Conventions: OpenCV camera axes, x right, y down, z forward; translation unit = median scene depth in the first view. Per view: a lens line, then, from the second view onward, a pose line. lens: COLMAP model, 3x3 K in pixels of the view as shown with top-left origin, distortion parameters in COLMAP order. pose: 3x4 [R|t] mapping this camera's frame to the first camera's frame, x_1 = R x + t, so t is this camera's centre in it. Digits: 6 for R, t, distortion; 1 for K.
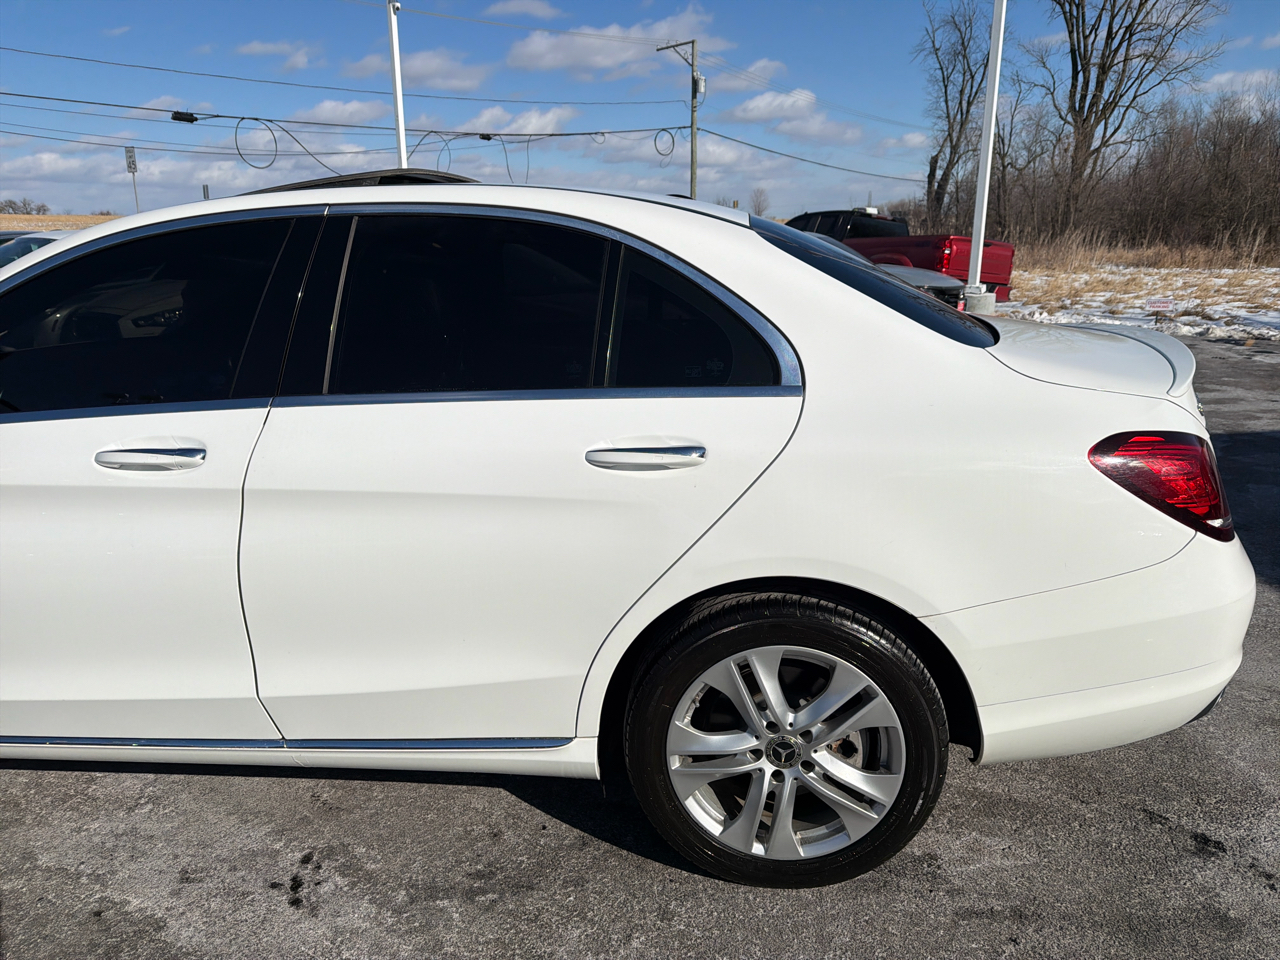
lens RADIAL K [[901.9, 0, 640.3], [0, 901.9, 489.1], [0, 0, 1]] dist [0.026922, -0.036014]
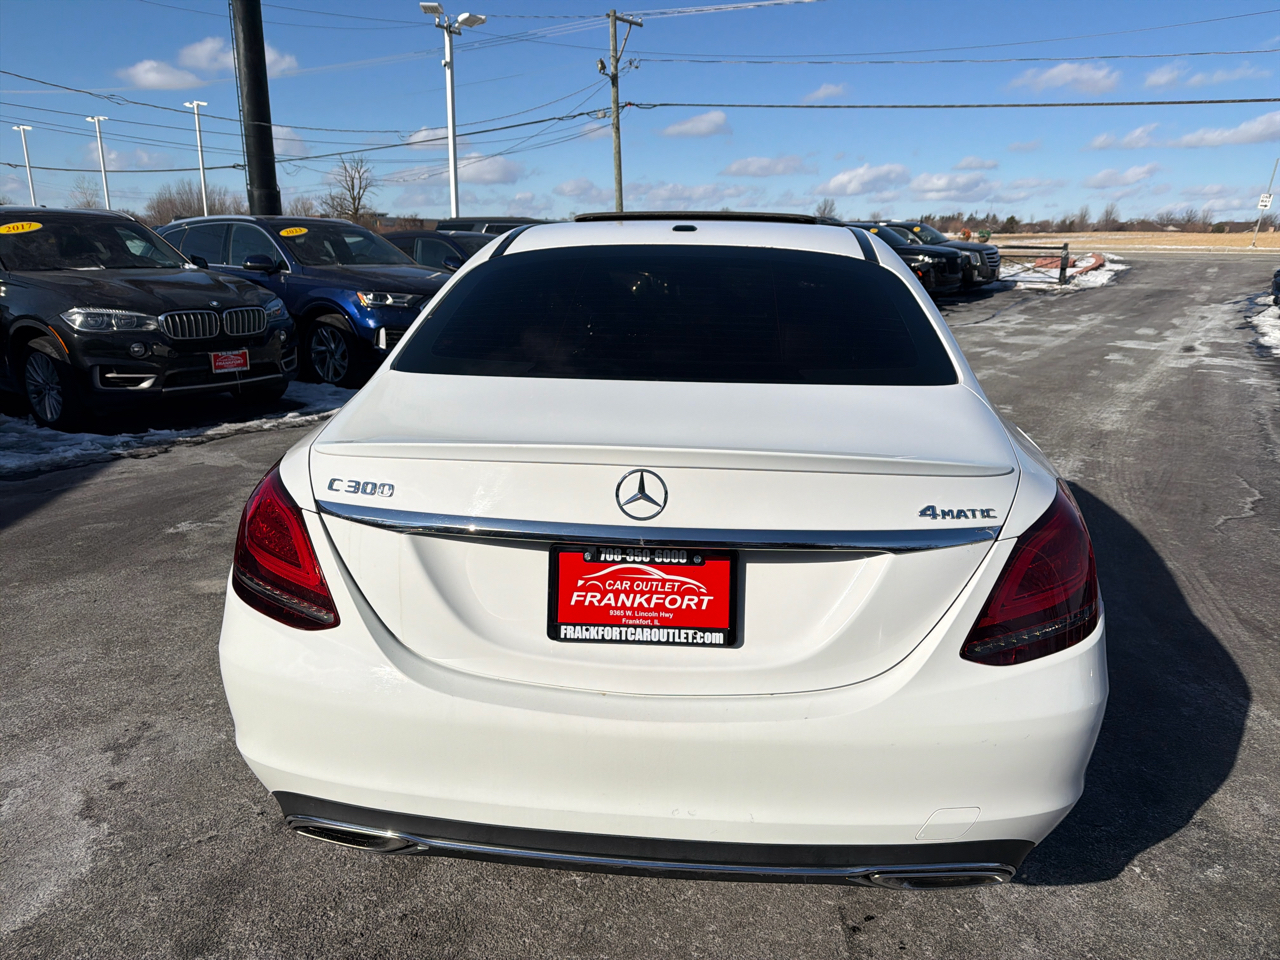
lens RADIAL K [[901.9, 0, 646.5], [0, 901.9, 477.1], [0, 0, 1]] dist [0.026922, -0.036014]
pose [[-0.003362, 0.255094, -0.966910, 0.153359], [-0.286156, 0.926237, 0.245359, -0.040725], [0.958177, 0.277512, 0.069882, 0.130896]]
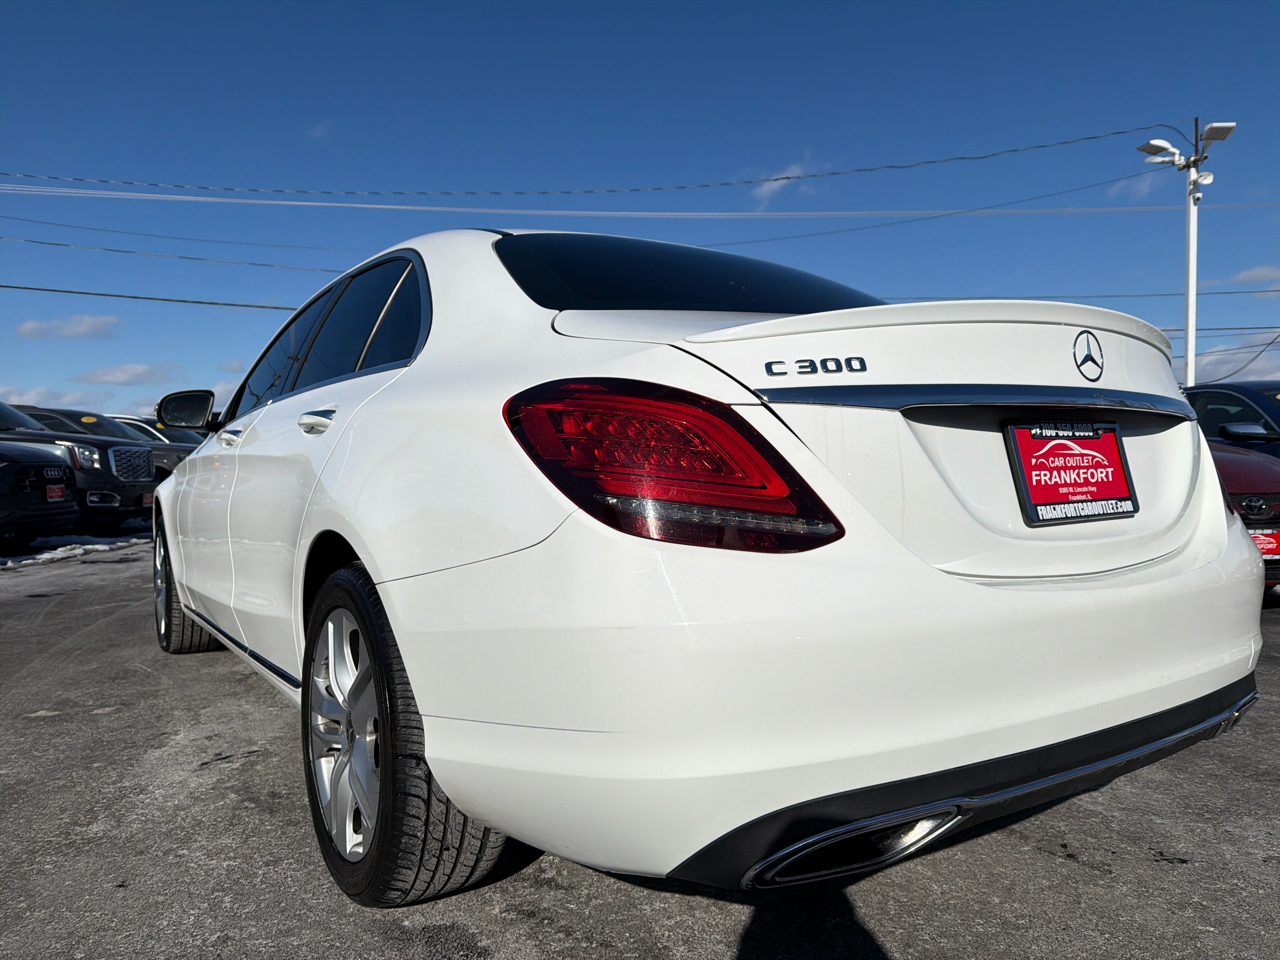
lens RADIAL K [[901.9, 0, 639.7], [0, 901.9, 487.3], [0, 0, 1]] dist [0.026922, -0.036014]
pose [[0.625090, 0.028010, -0.780050, 0.114115], [-0.211529, 0.968038, -0.134748, 0.011052], [0.751344, 0.249233, 0.611036, 0.060329]]
